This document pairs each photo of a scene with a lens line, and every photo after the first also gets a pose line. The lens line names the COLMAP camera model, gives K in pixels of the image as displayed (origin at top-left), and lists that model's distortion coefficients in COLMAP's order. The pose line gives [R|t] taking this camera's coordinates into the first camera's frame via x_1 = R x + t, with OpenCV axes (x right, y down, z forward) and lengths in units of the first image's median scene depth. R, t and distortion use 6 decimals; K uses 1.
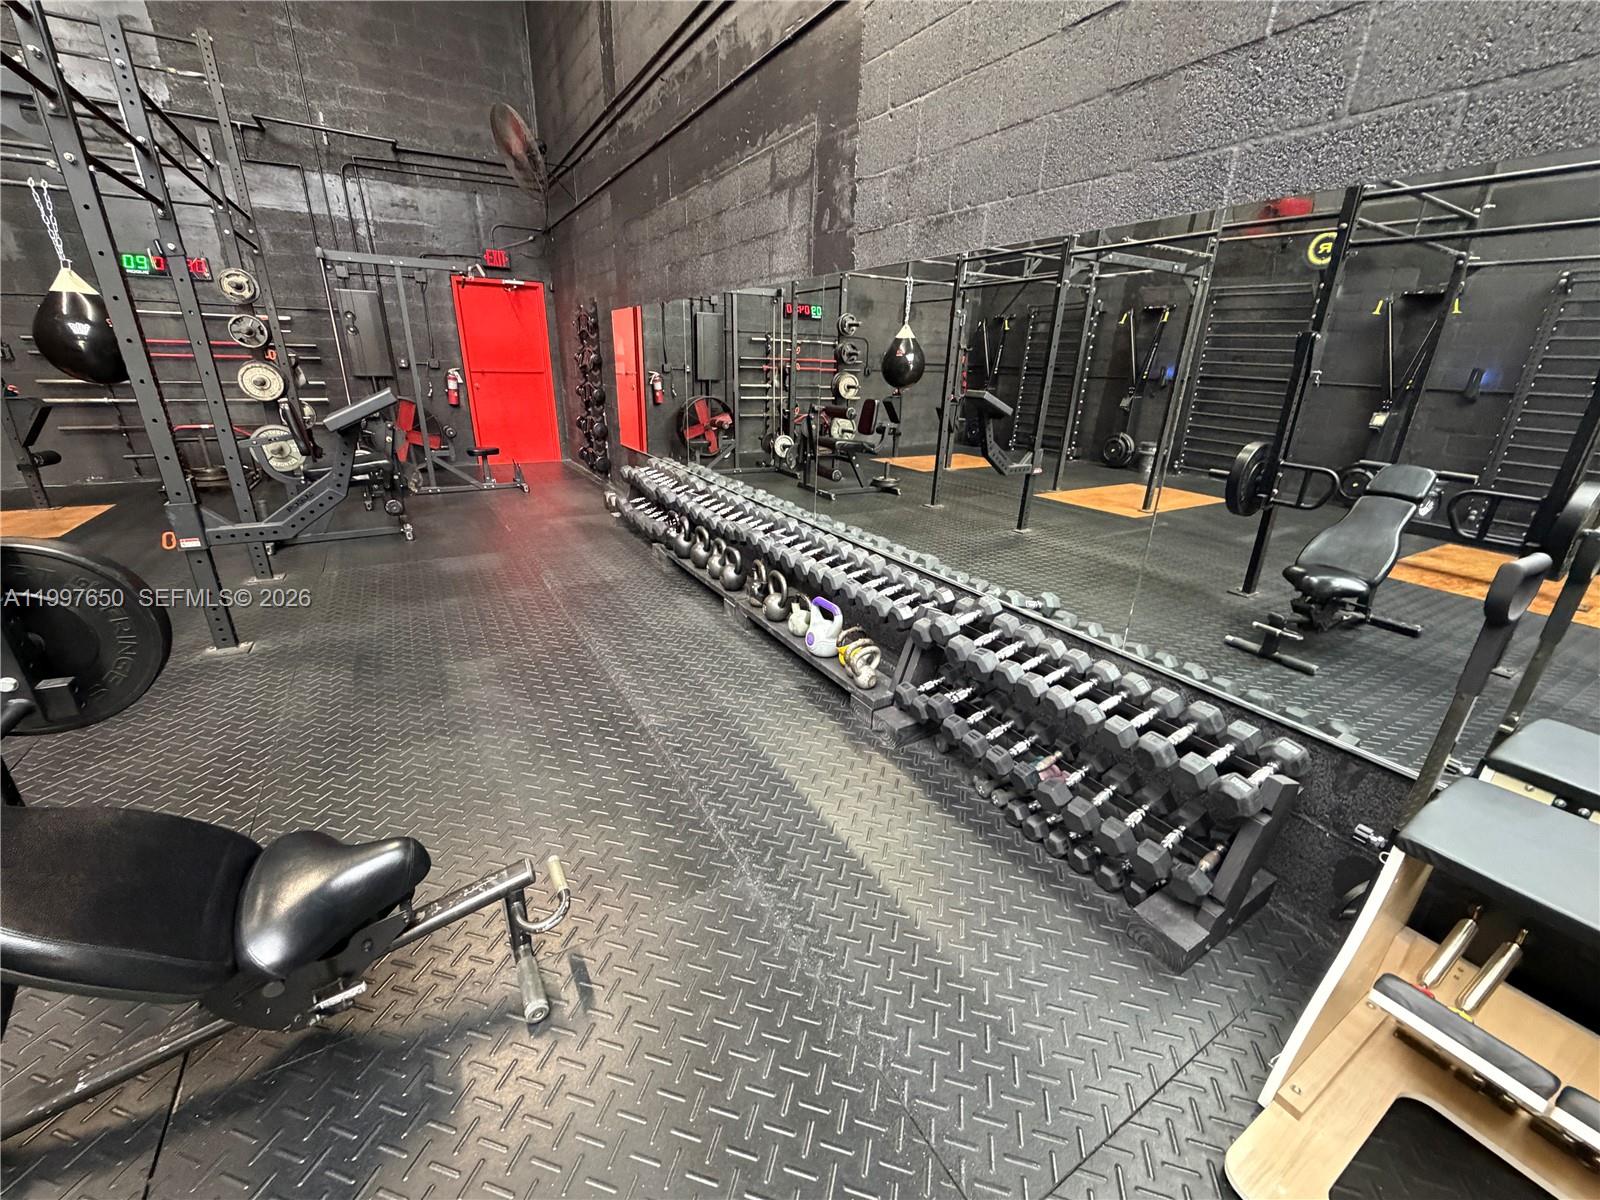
lens RADIAL K [[635.7, 0, 799.8], [0, 635.7, 596.9], [0, 0, 1]] dist [0.000534, -0.000366]
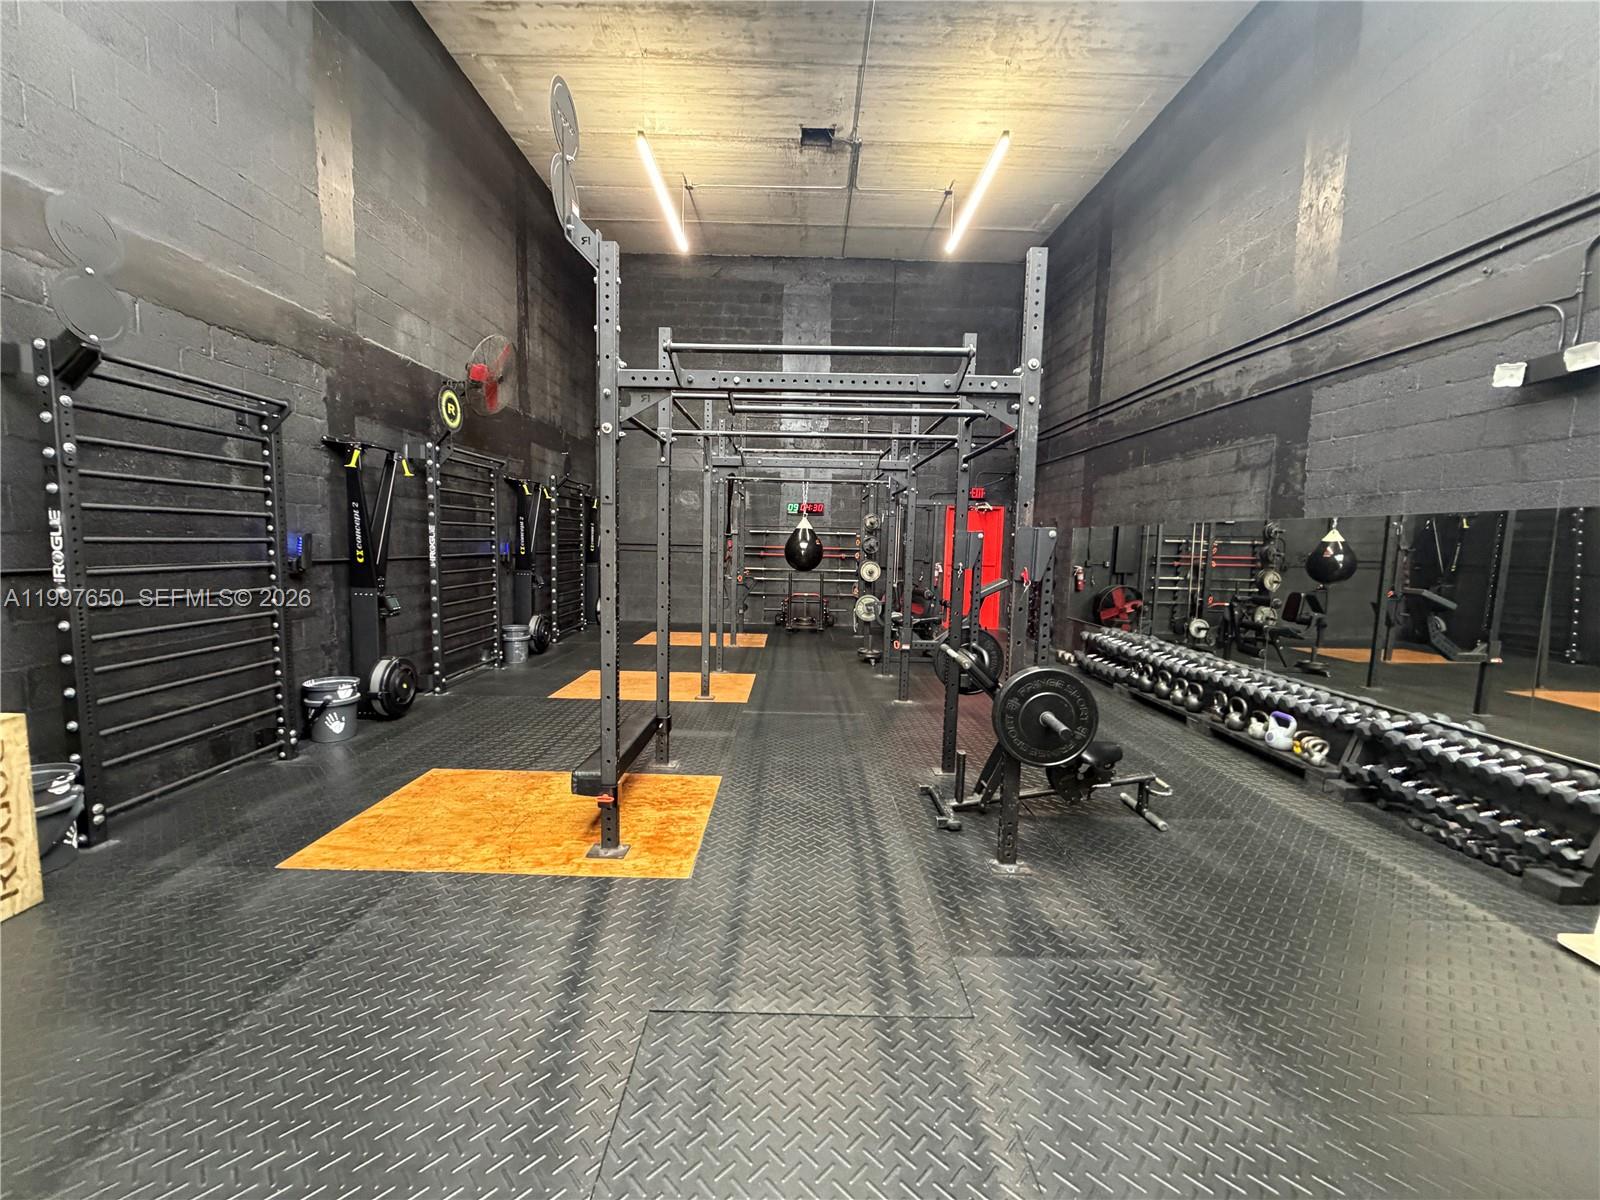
lens RADIAL K [[635.7, 0, 800.9], [0, 635.7, 598.3], [0, 0, 1]] dist [0.000534, -0.000366]
pose [[0.863254, 0.038060, -0.503333, -0.145573], [-0.175424, 0.957620, -0.228454, 0.211509], [0.473306, 0.285510, 0.833346, -0.672464]]
